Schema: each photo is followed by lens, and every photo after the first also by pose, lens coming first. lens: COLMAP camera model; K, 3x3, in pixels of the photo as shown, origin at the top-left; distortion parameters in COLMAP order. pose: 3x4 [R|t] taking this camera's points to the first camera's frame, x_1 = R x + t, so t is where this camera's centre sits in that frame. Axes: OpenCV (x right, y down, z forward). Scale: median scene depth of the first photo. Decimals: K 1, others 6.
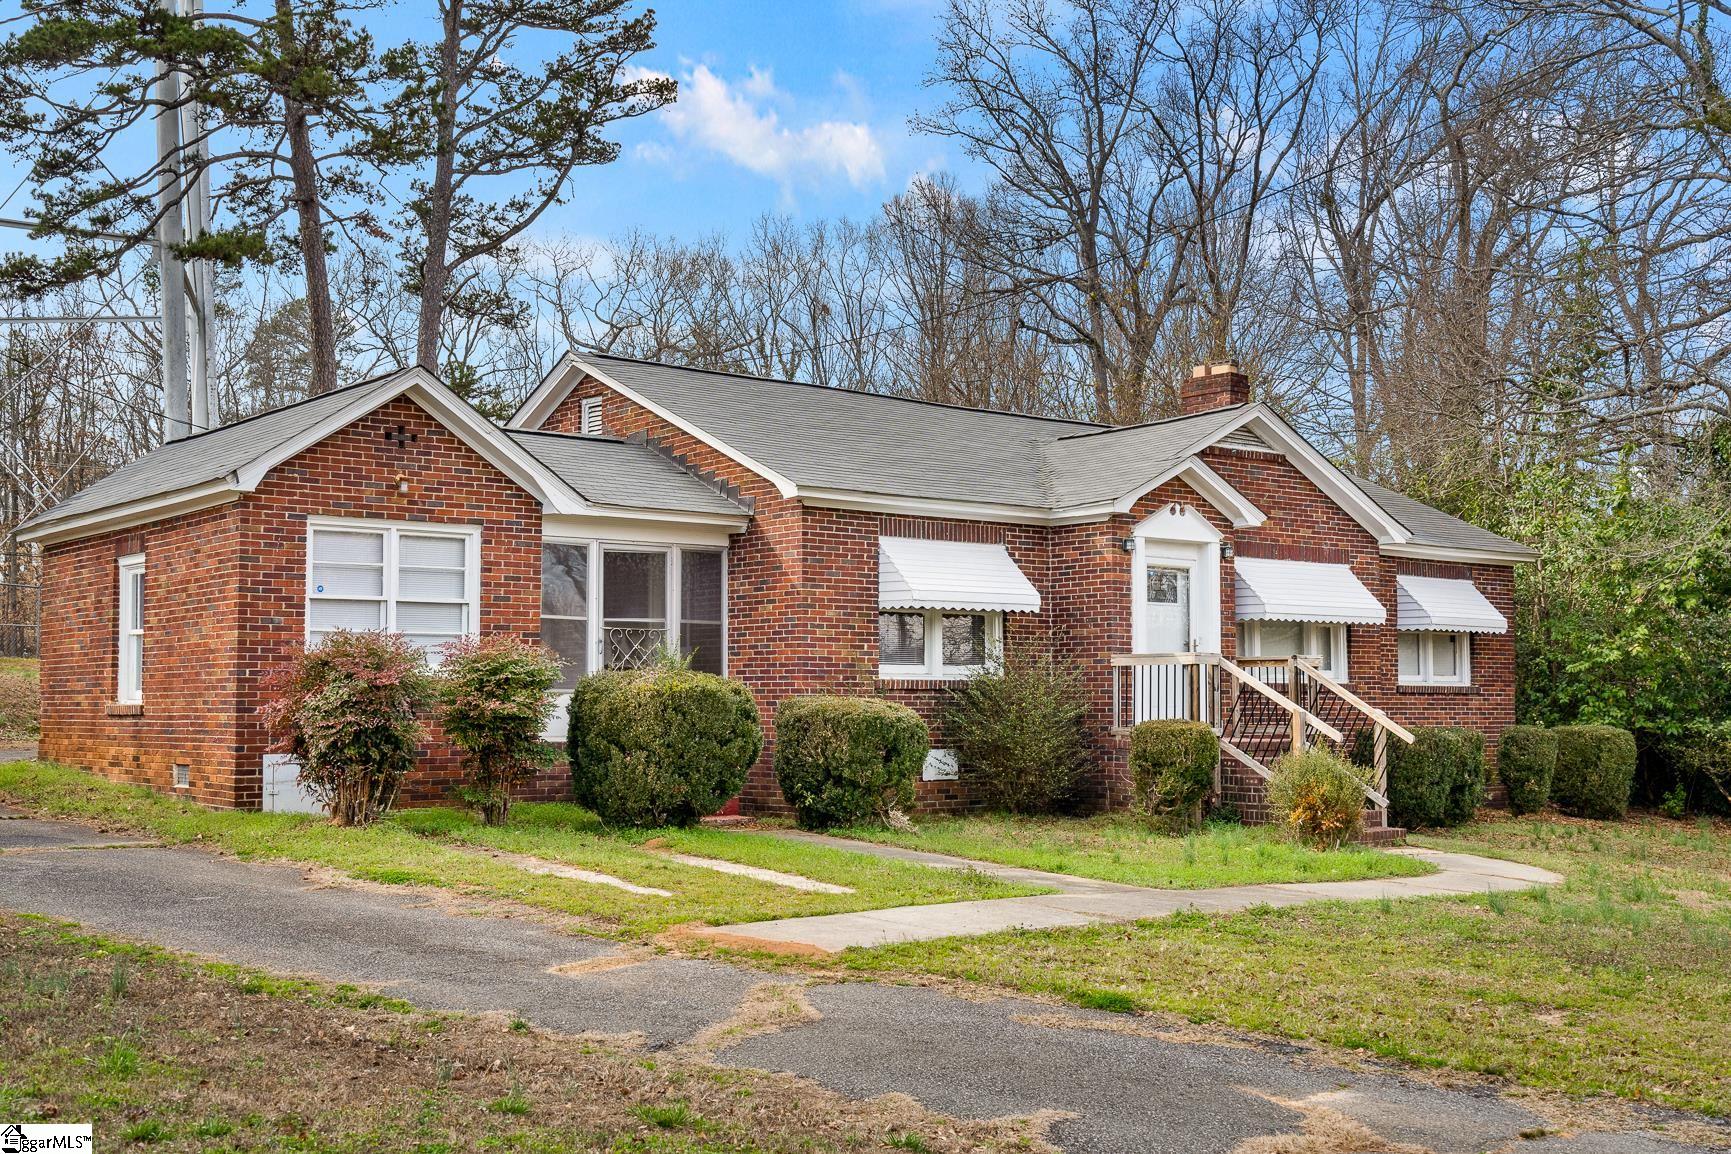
lens RADIAL K [[1767.6, 0, 866.5], [0, 1767.6, 570.0], [0, 0, 1]] dist [-0.030087, 0.000000]
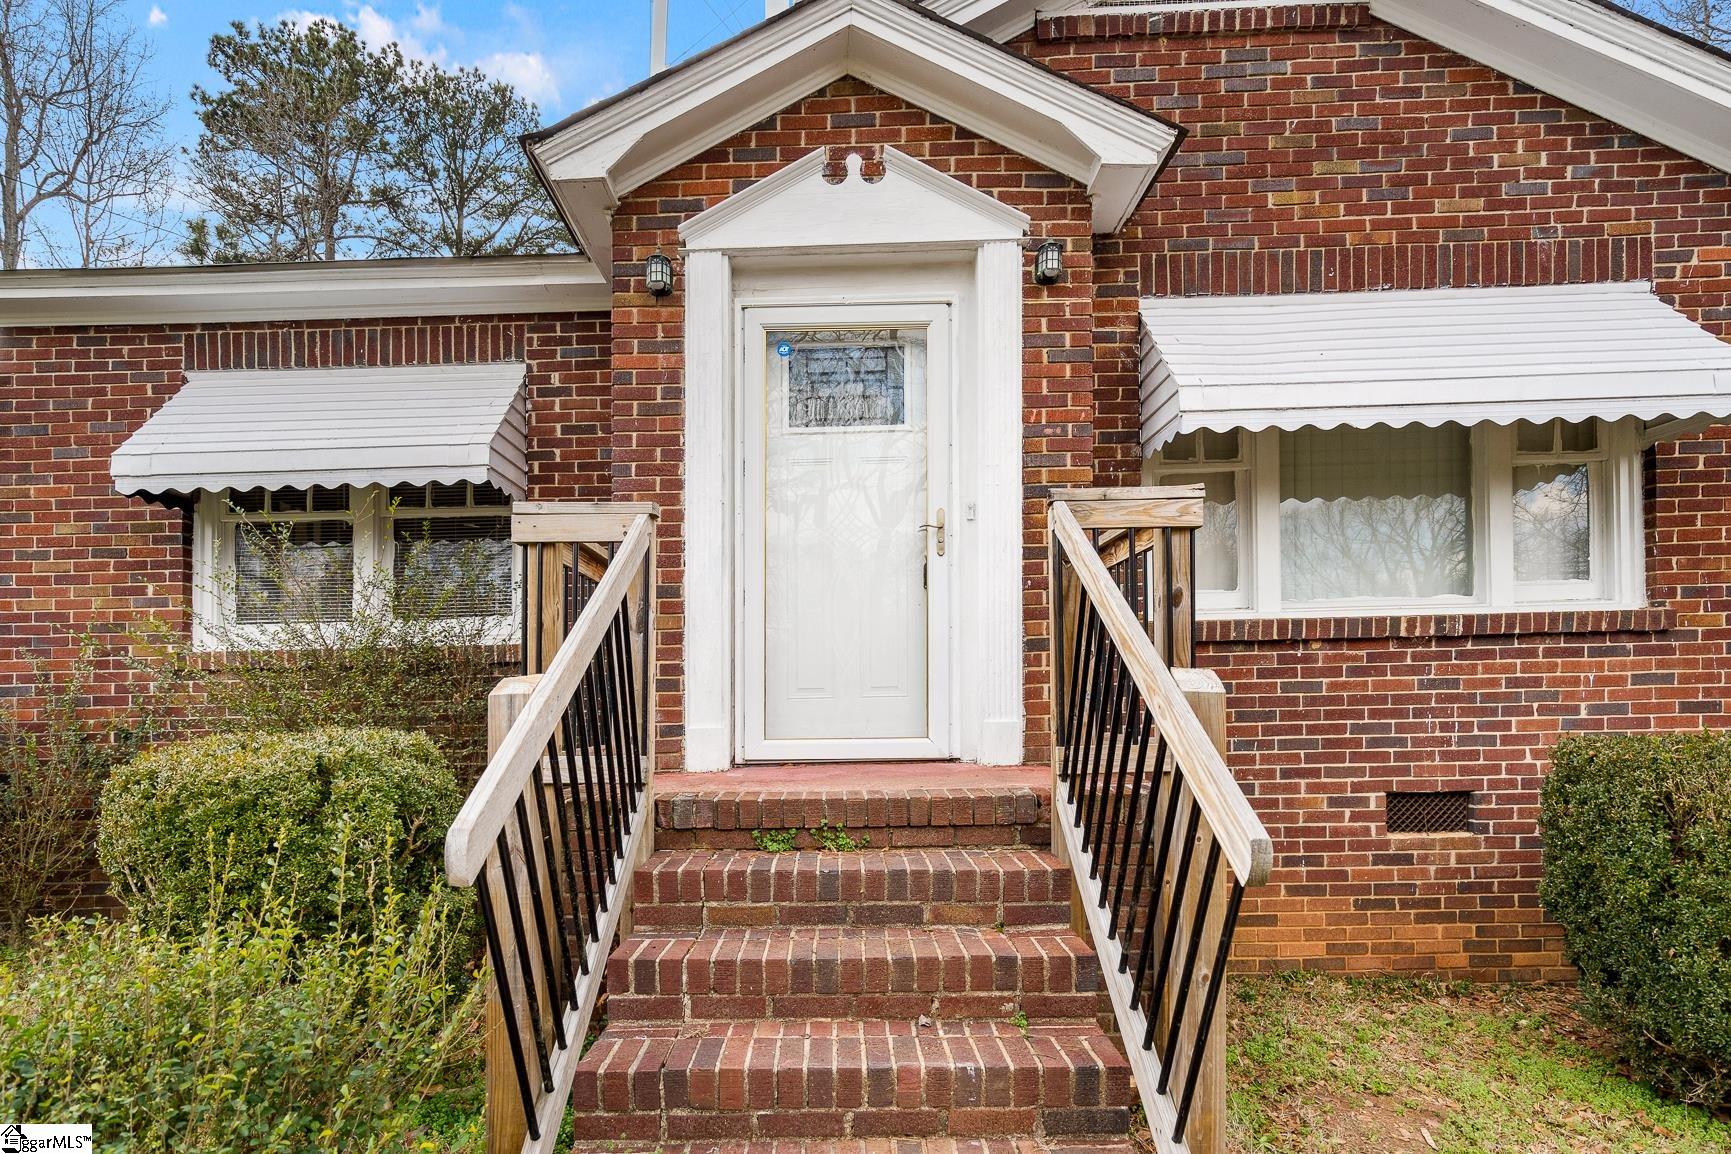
lens RADIAL K [[951.8, 0, 835.5], [0, 951.8, 709.7], [0, 0, 1]] dist [0.002623, 0.001961]
pose [[0.775797, -0.016619, -0.630764, 0.267390], [0.069573, 0.995811, 0.059334, 0.061591], [0.627135, -0.089916, 0.773703, 0.740093]]
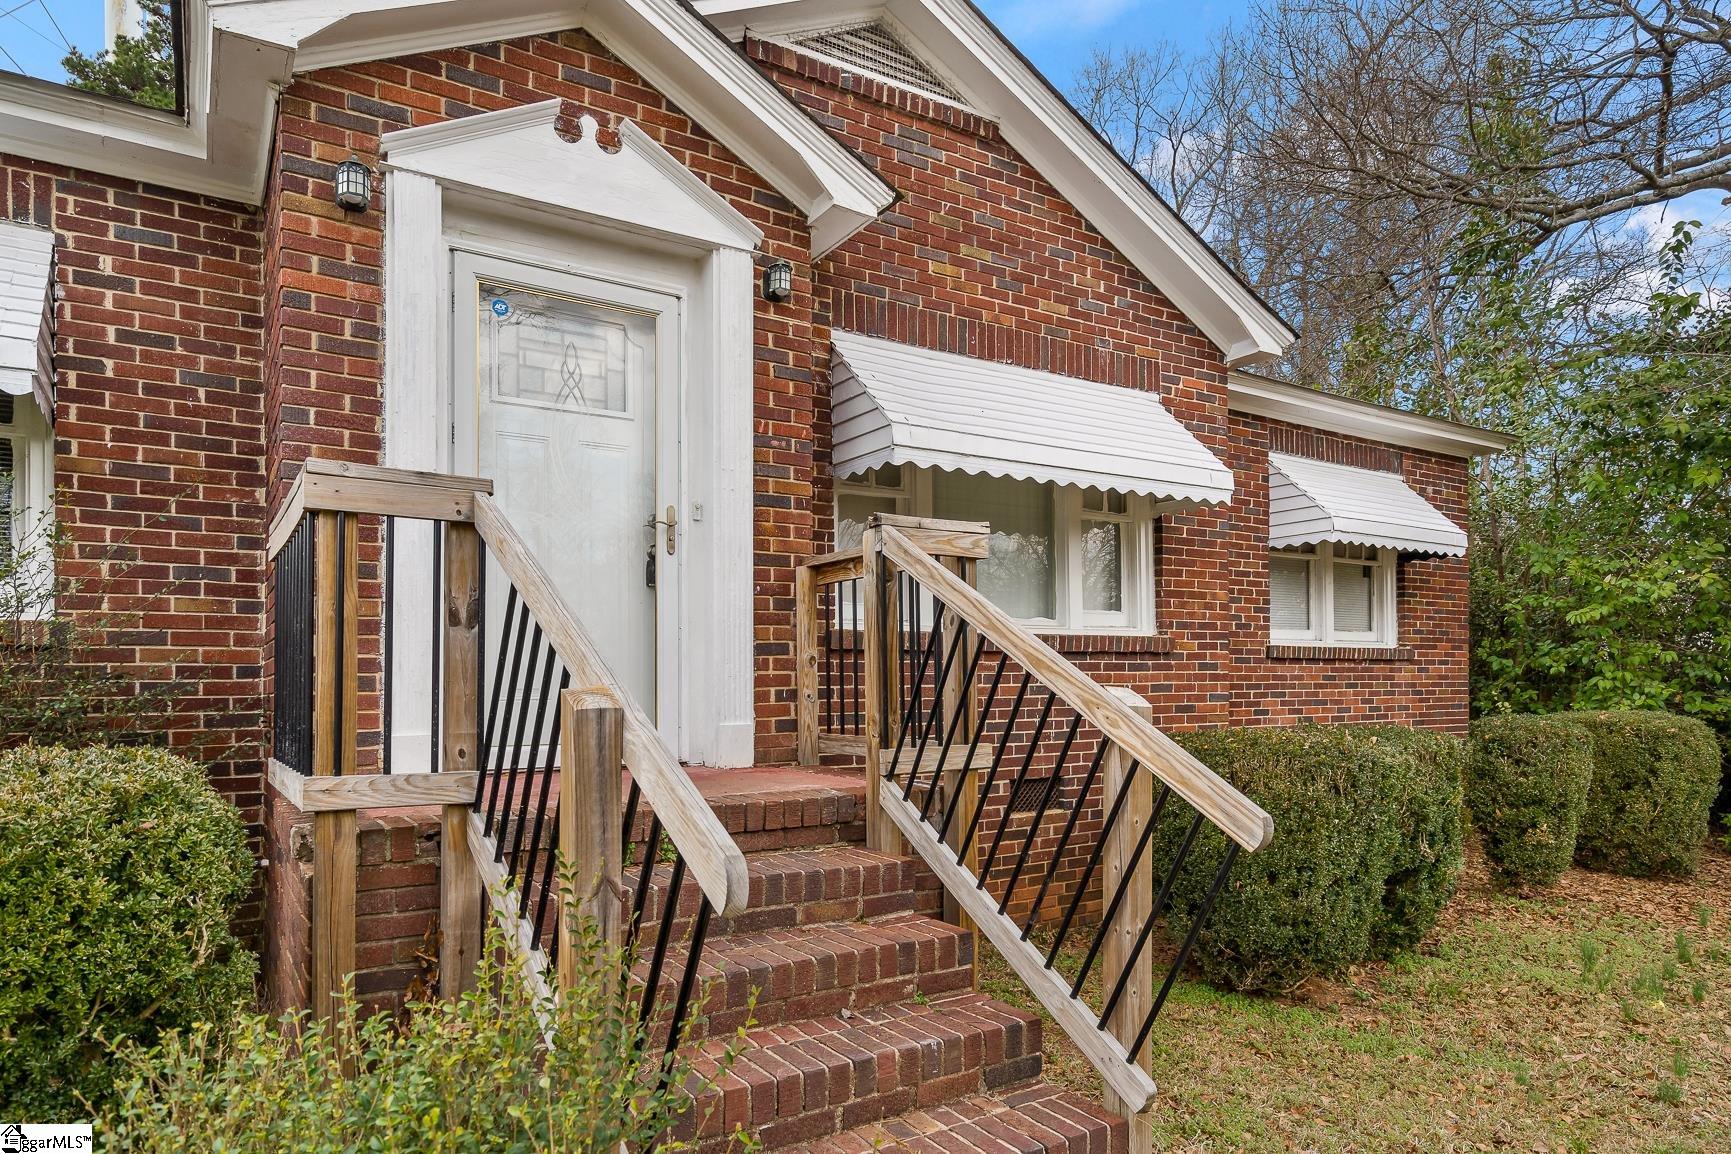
lens RADIAL K [[1002.0, 0, 874.0], [0, 1002.0, 697.0], [0, 0, 1]] dist [0.004254, 0.003612]
pose [[0.993803, -0.015361, -0.110093, 0.225630], [0.024283, 0.996486, 0.080161, 0.056823], [0.108474, -0.082337, 0.990684, 0.712875]]
